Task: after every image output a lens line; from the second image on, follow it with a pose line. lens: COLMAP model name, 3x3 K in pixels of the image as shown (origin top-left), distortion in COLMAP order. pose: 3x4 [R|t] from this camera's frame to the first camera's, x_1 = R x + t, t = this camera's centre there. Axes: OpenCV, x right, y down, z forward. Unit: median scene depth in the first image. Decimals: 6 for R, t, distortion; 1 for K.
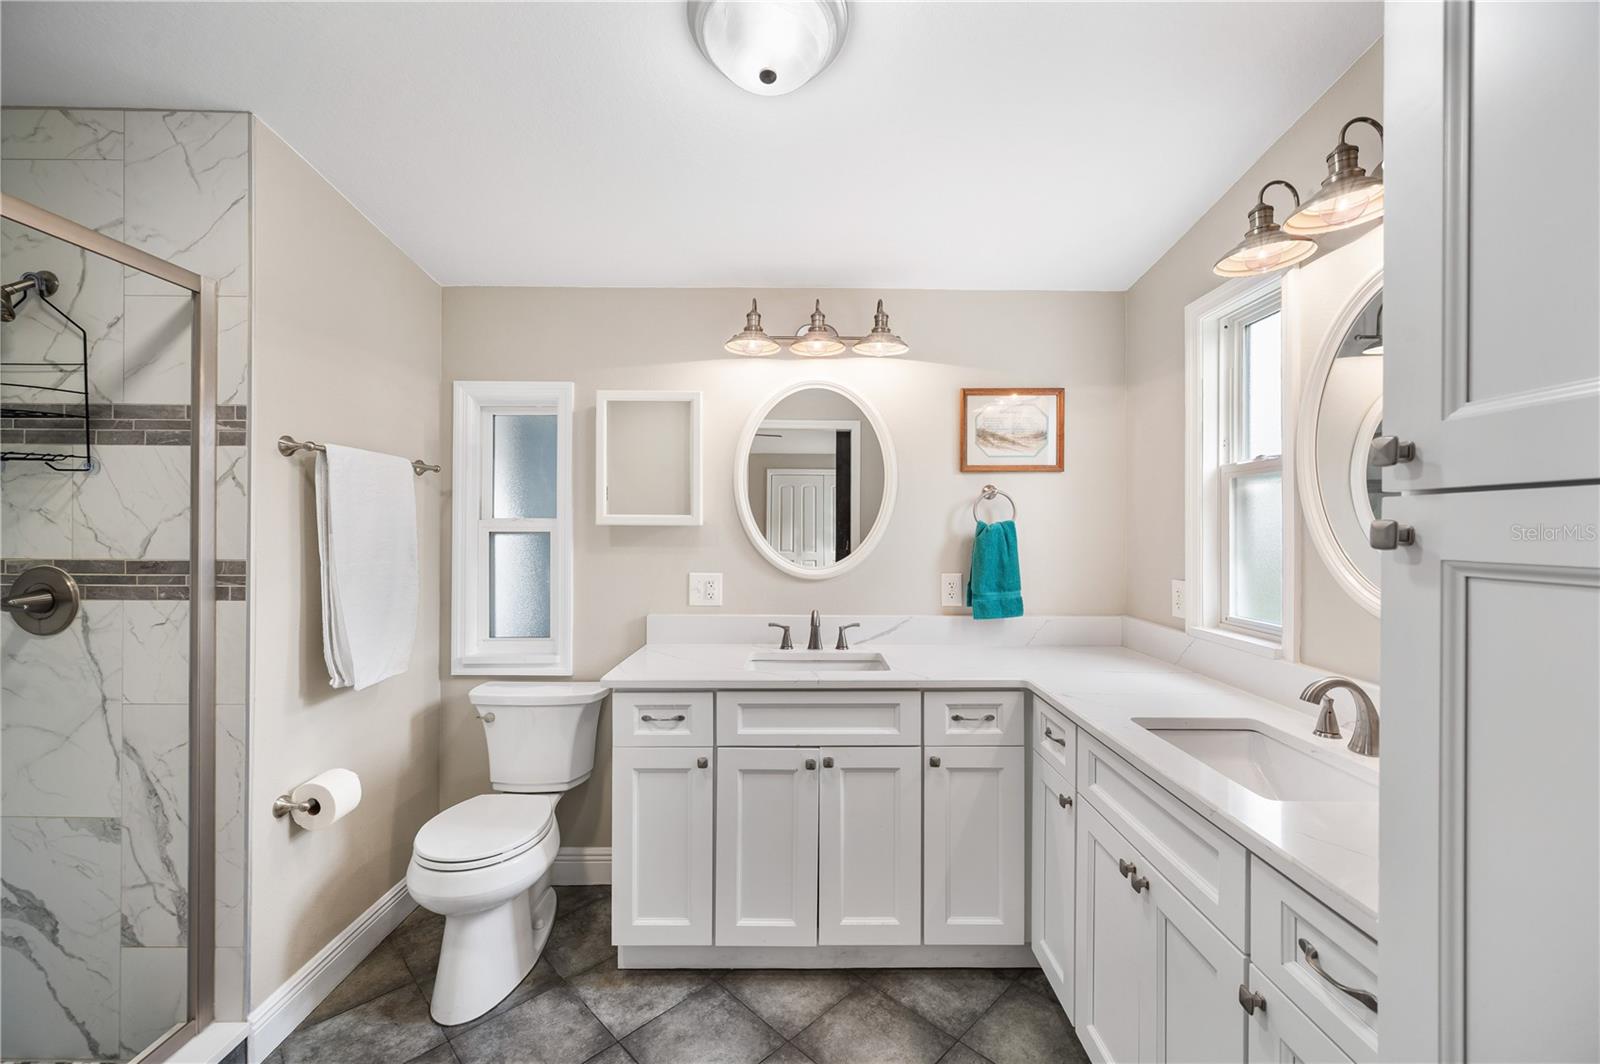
lens RADIAL K [[641.8, 0, 803.6], [0, 641.8, 538.9], [0, 0, 1]] dist [0.000146, 0.000073]
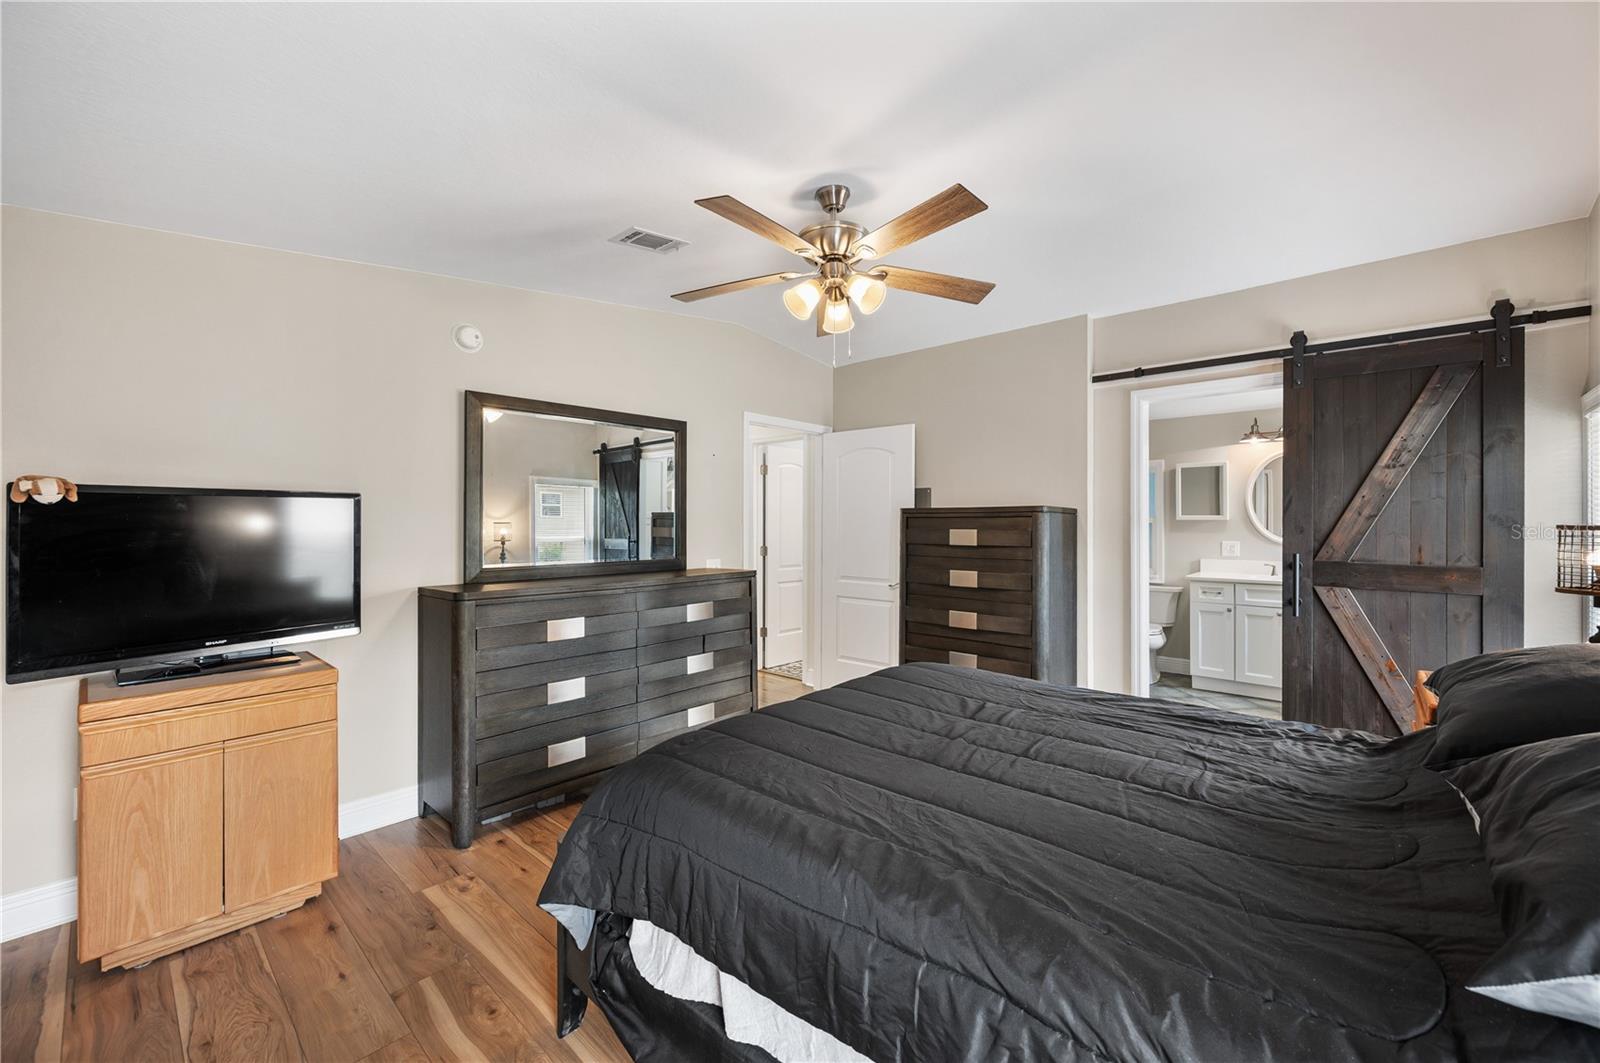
lens RADIAL K [[641.8, 0, 811.4], [0, 641.8, 523.4], [0, 0, 1]] dist [0.000146, 0.000073]
pose [[0.740683, -0.006045, -0.671827, 0.338436], [0.006062, 0.999979, -0.002314, -0.017098], [0.671827, -0.002359, 0.740704, -2.068769]]
